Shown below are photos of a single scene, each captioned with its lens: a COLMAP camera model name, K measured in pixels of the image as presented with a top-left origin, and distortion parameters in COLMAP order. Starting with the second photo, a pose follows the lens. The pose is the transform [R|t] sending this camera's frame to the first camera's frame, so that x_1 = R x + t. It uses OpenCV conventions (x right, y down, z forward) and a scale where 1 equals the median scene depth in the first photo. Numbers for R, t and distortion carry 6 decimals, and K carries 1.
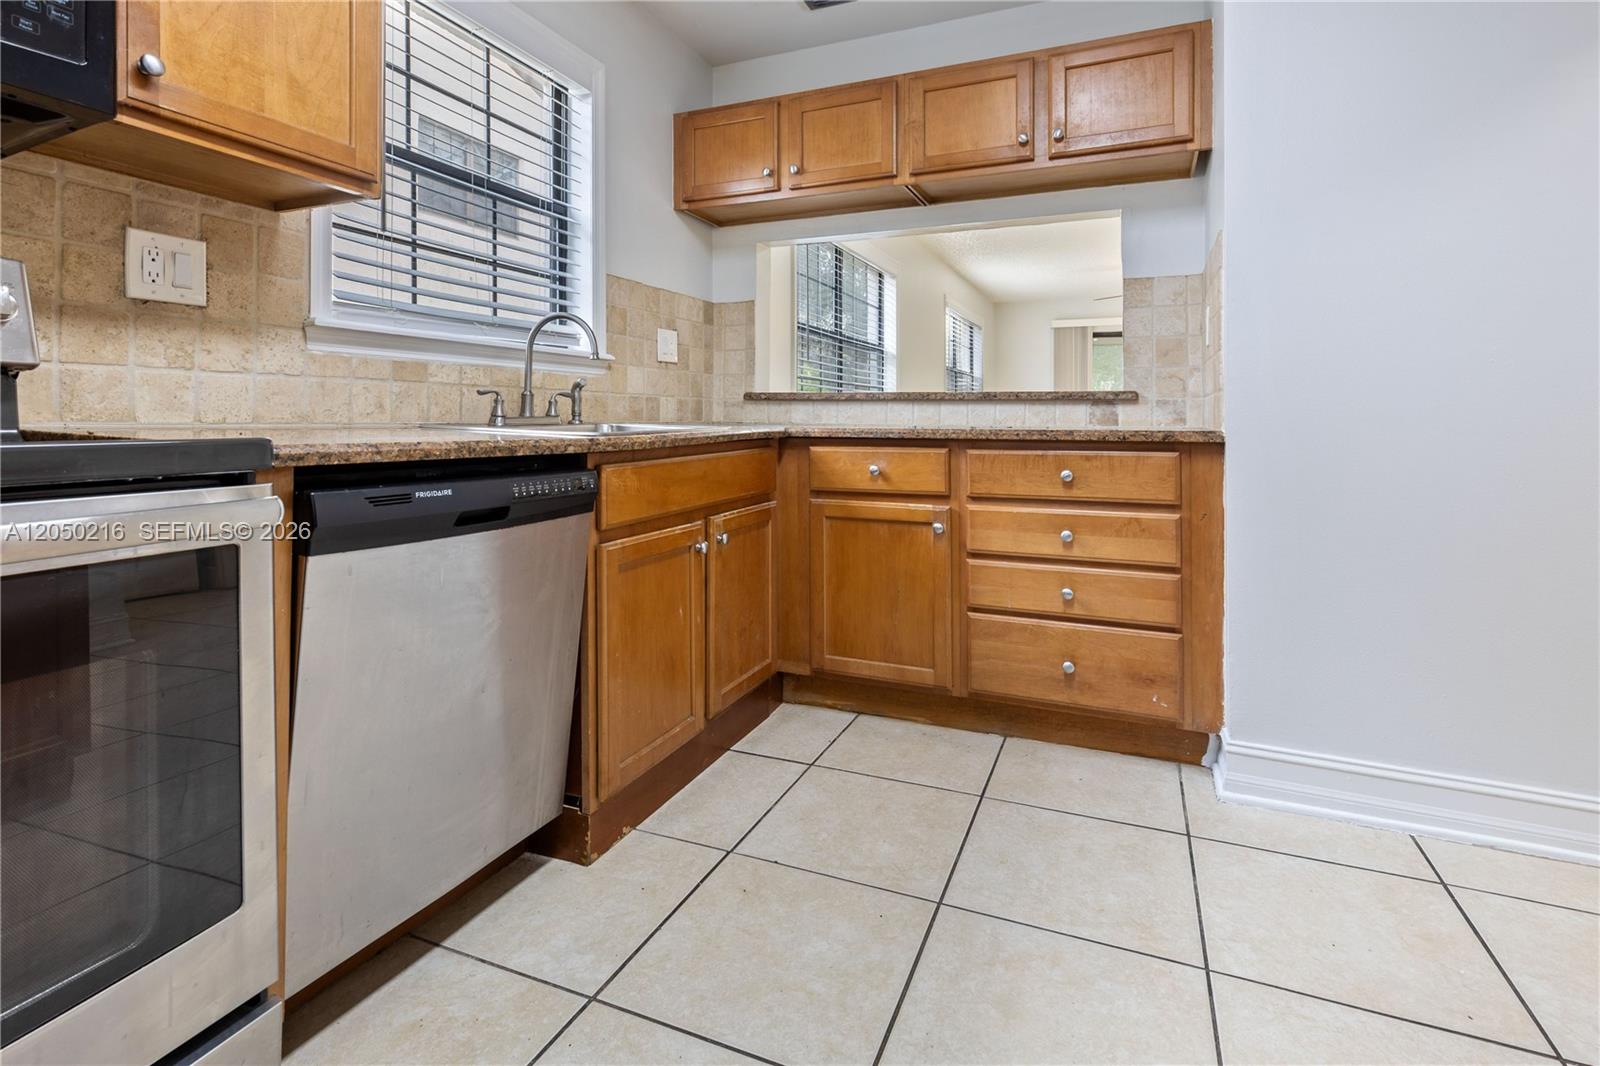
lens RADIAL K [[773.3, 0, 800.0], [0, 773.3, 533.0], [0, 0, 1]] dist [-0.001790, -0.000757]
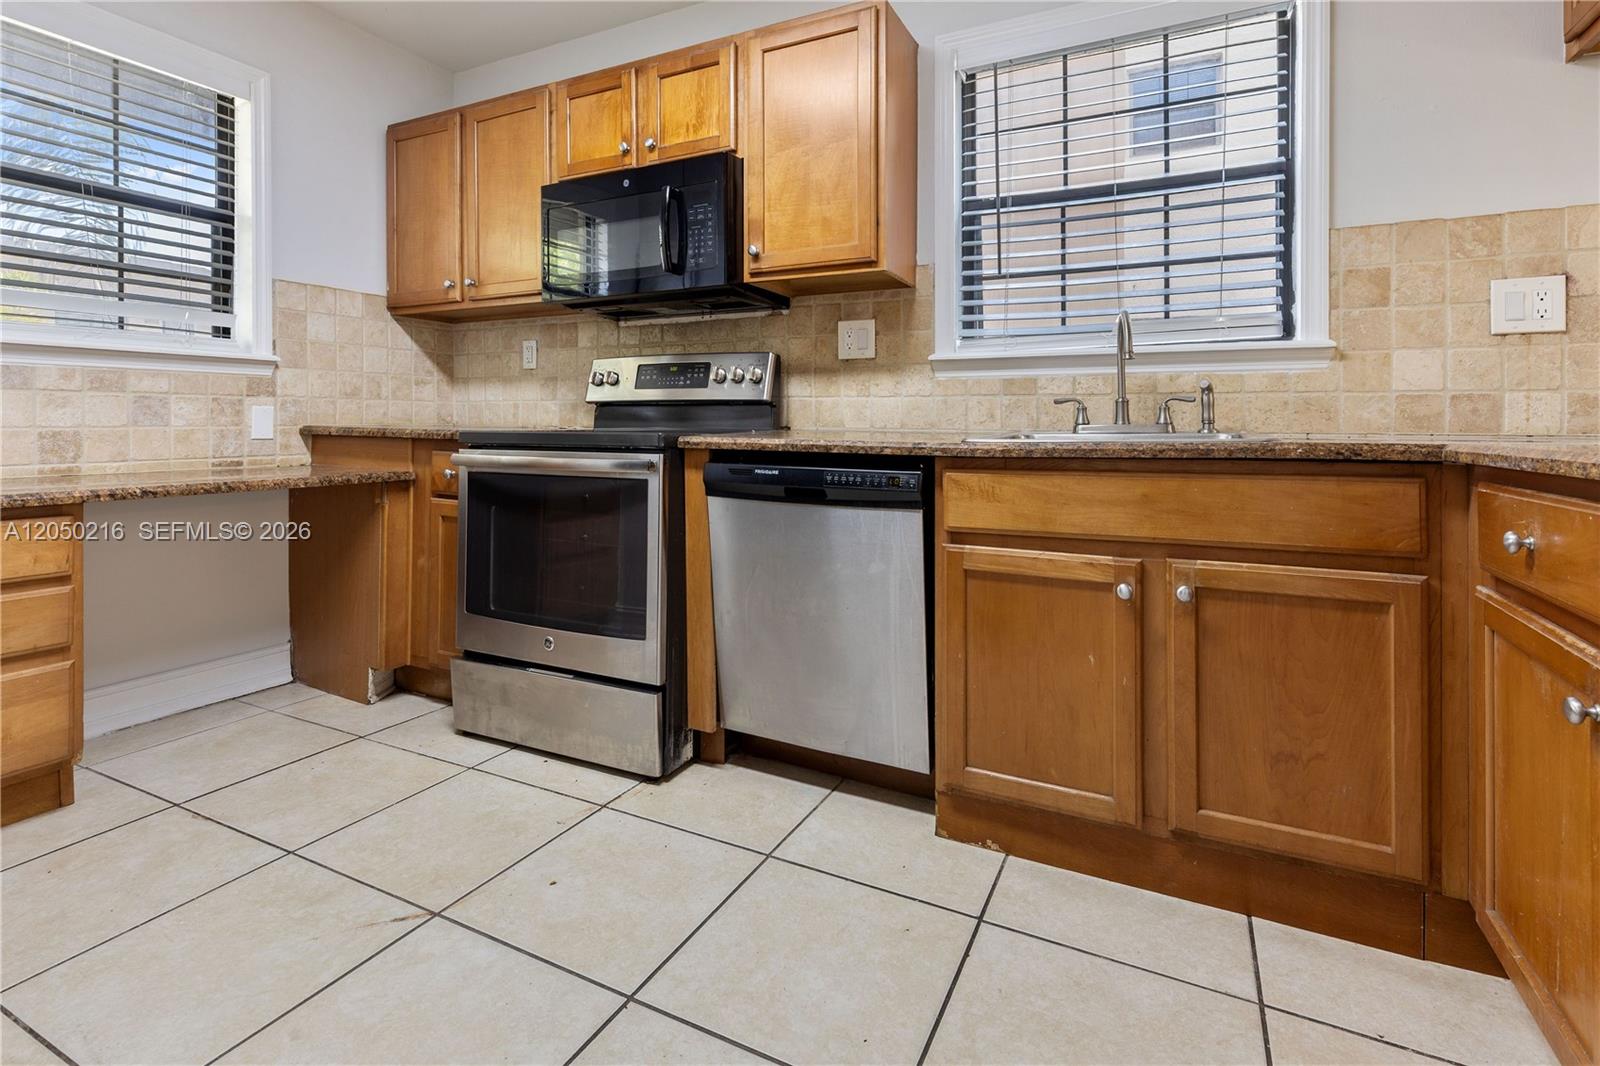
lens RADIAL K [[751.6, 0, 800.0], [0, 751.6, 533.0], [0, 0, 1]] dist [0.018193, -0.000546]
pose [[-0.066604, 0.140355, -0.987858, 0.800720], [-0.152239, 0.977035, 0.149082, -0.126453], [0.986097, 0.160320, -0.043707, 0.866282]]
